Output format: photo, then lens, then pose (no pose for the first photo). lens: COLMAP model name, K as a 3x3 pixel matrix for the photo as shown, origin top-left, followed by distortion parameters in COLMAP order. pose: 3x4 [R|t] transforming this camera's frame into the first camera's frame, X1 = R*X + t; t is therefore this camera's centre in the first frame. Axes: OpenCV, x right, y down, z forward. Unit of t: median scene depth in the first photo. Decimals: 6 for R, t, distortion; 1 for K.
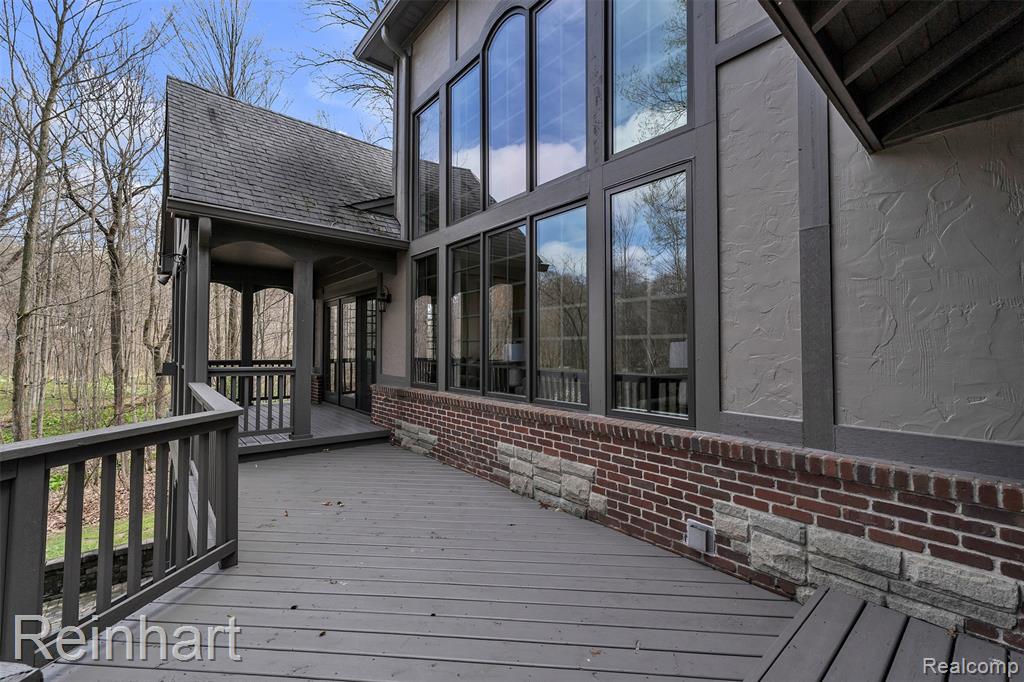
lens RADIAL K [[431.0, 0, 507.6], [0, 431.0, 339.5], [0, 0, 1]] dist [-0.002241, -0.000533]
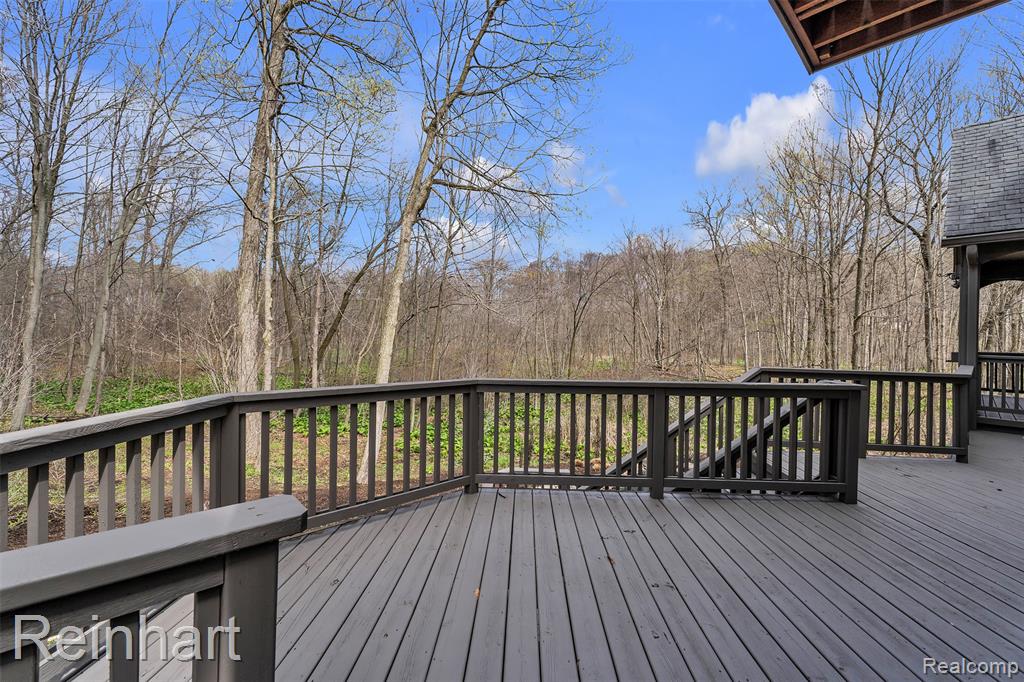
lens RADIAL K [[445.9, 0, 510.8], [0, 445.9, 338.4], [0, 0, 1]] dist [0.000568, 0.000192]
pose [[0.067427, 0.004305, -0.997715, 0.251334], [0.006901, 0.999965, 0.004781, -0.000836], [0.997700, -0.007208, 0.067395, -0.229622]]
